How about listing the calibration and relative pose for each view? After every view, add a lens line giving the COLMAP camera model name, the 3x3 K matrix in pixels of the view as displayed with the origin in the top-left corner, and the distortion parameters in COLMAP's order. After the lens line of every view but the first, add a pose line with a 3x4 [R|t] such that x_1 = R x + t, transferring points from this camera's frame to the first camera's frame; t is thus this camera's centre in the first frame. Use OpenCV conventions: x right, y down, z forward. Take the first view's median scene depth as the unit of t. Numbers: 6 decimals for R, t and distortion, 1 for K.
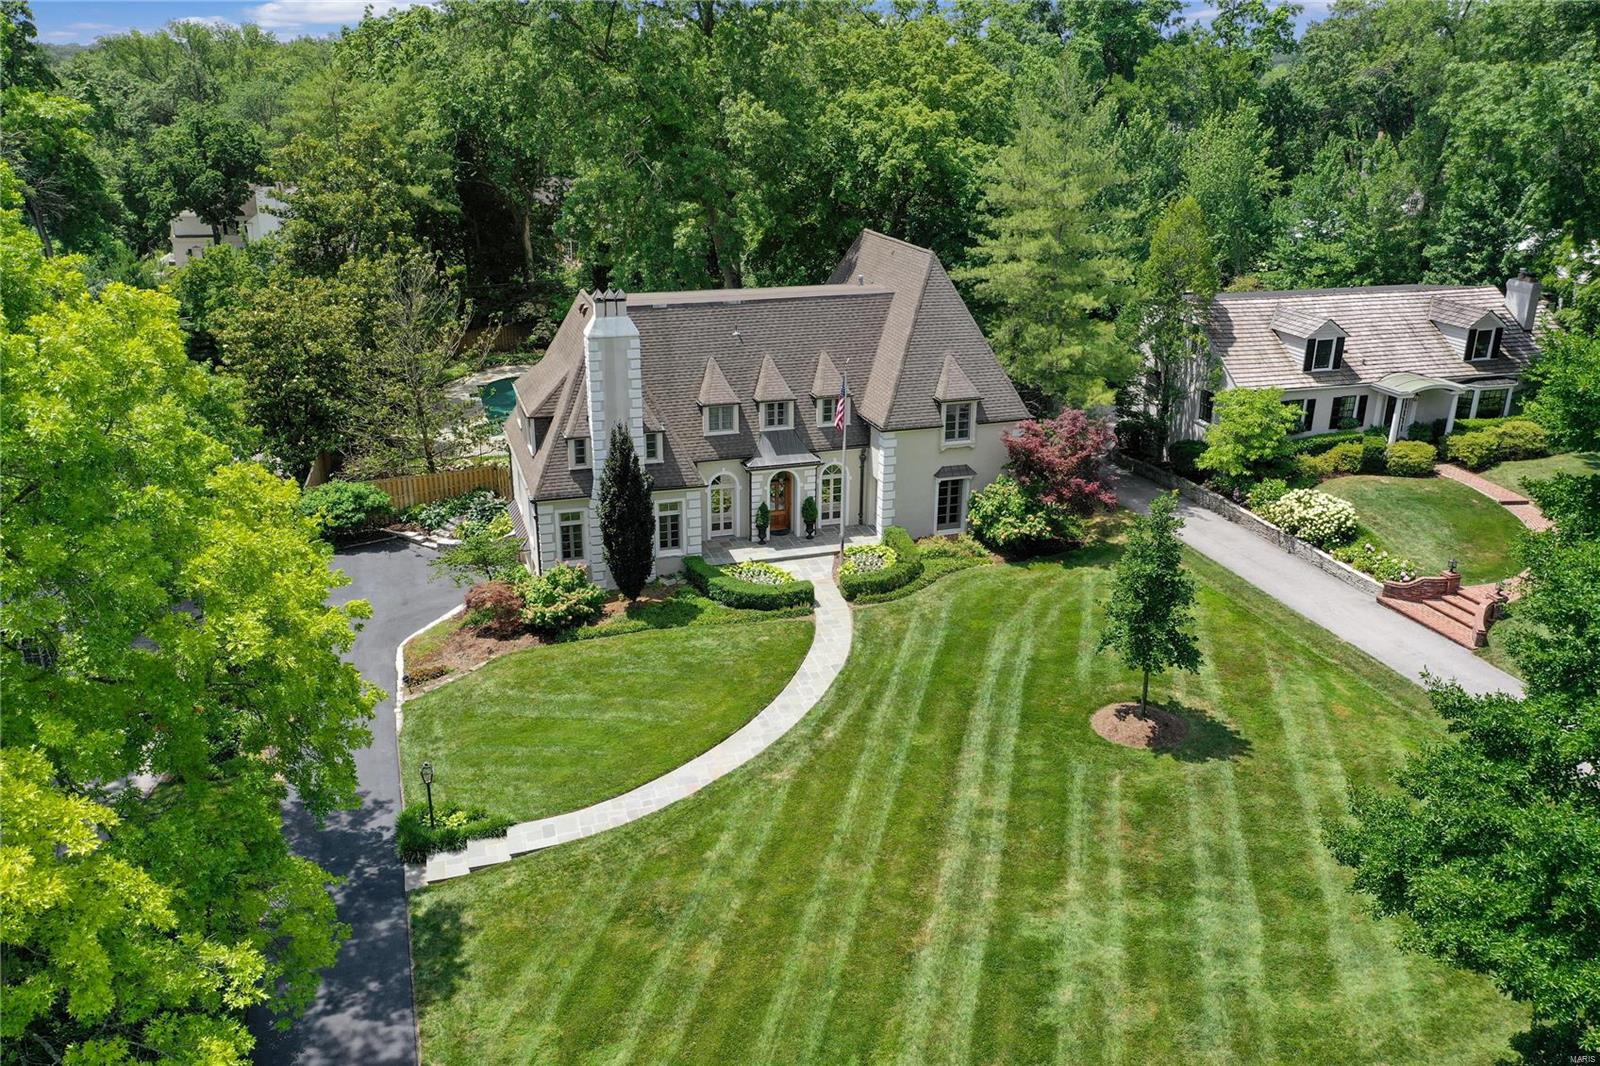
lens RADIAL K [[1254.5, 0, 800.0], [0, 1254.5, 533.0], [0, 0, 1]] dist [-0.016849, -0.005264]
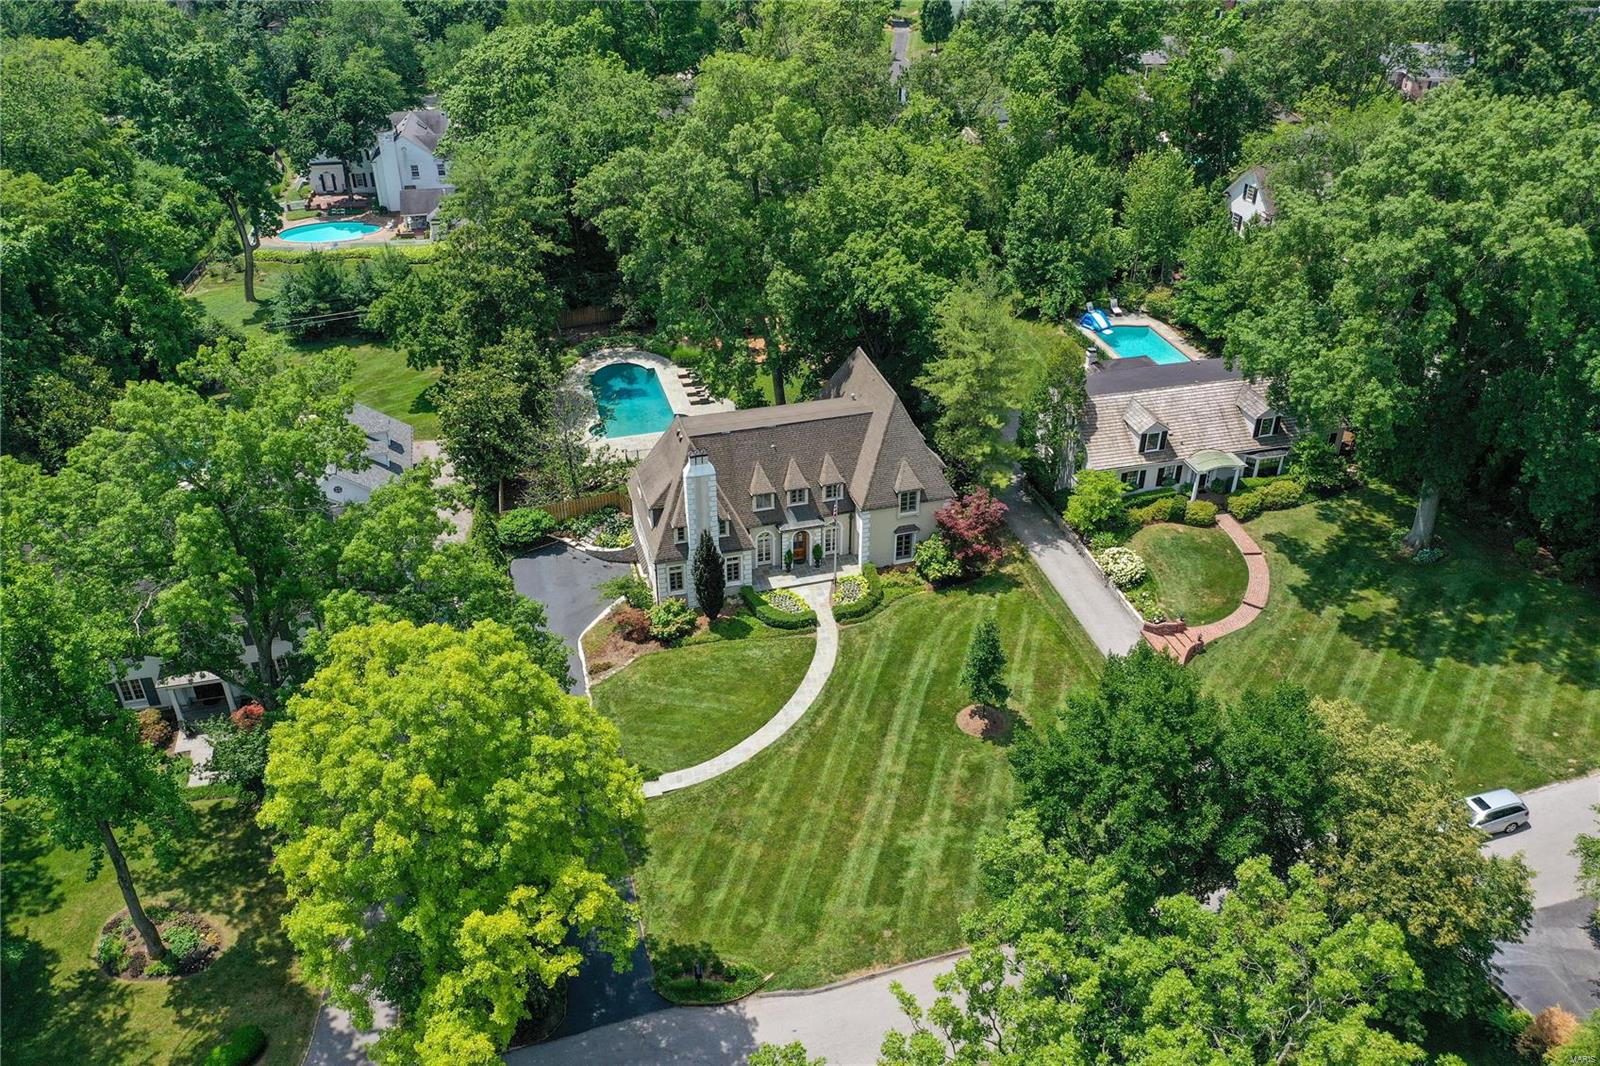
lens RADIAL K [[1254.5, 0, 800.0], [0, 1254.5, 533.0], [0, 0, 1]] dist [-0.016849, -0.005264]
pose [[0.999307, 0.013519, -0.034684, 0.043002], [-0.005981, 0.977928, 0.208858, -0.398893], [0.036742, -0.208506, 0.977331, -0.623856]]
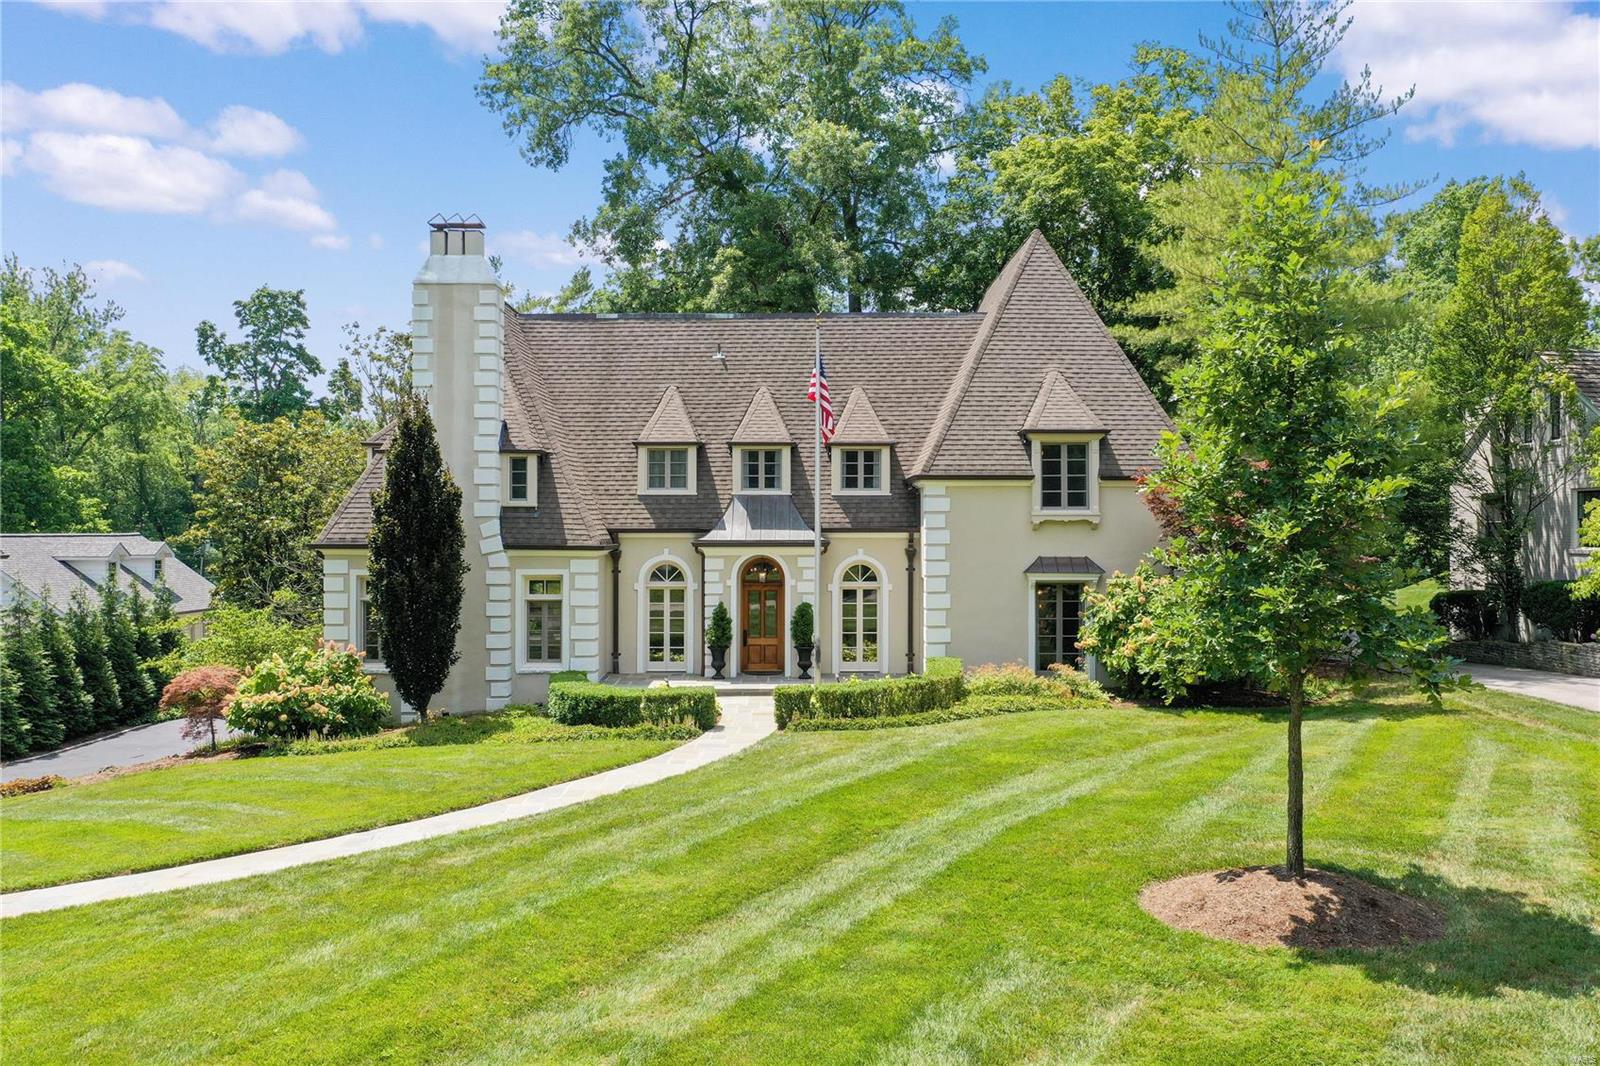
lens RADIAL K [[1271.9, 0, 807.0], [0, 1271.9, 423.9], [0, 0, 1]] dist [0.007150, 0.000772]
pose [[0.952578, -0.036478, -0.302101, 0.194688], [-0.097212, 0.904285, -0.415714, 0.144321], [0.288350, 0.425367, 0.857856, 0.476505]]
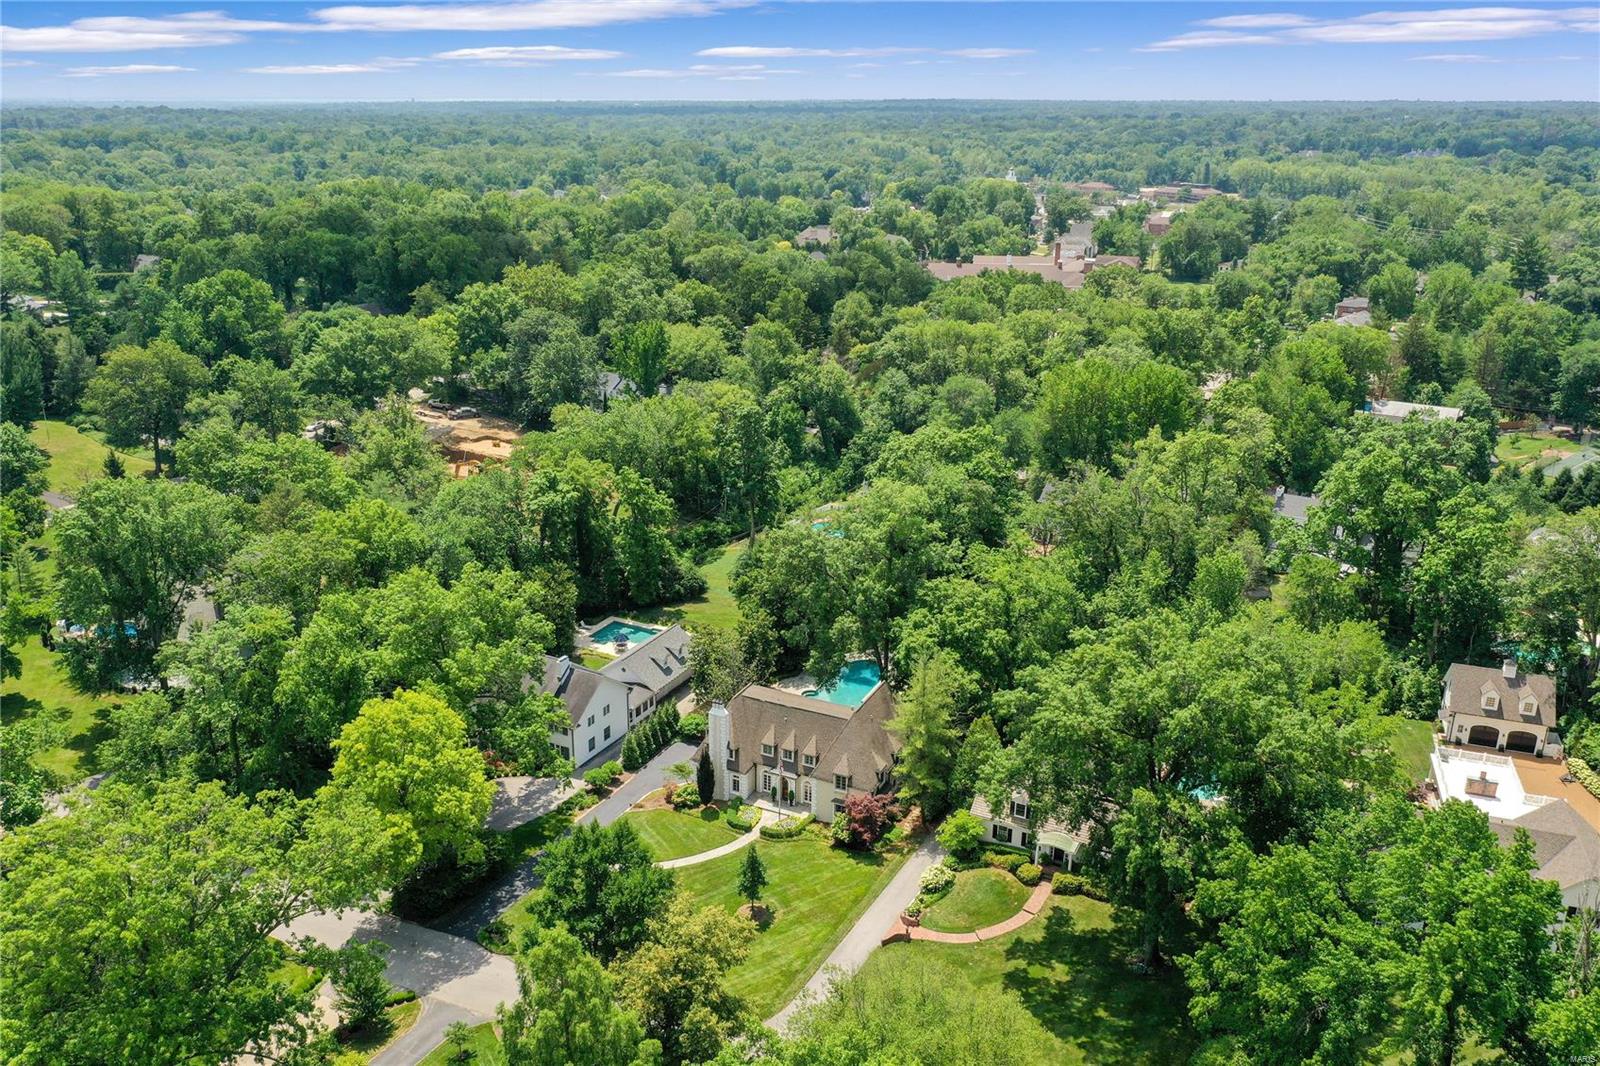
lens RADIAL K [[1254.5, 0, 800.0], [0, 1254.5, 533.0], [0, 0, 1]] dist [-0.016849, -0.005264]
pose [[0.715957, 0.221015, -0.662237, 1.609882], [-0.242868, 0.968168, 0.060547, -0.702618], [0.654539, 0.117487, 0.746844, -0.945317]]
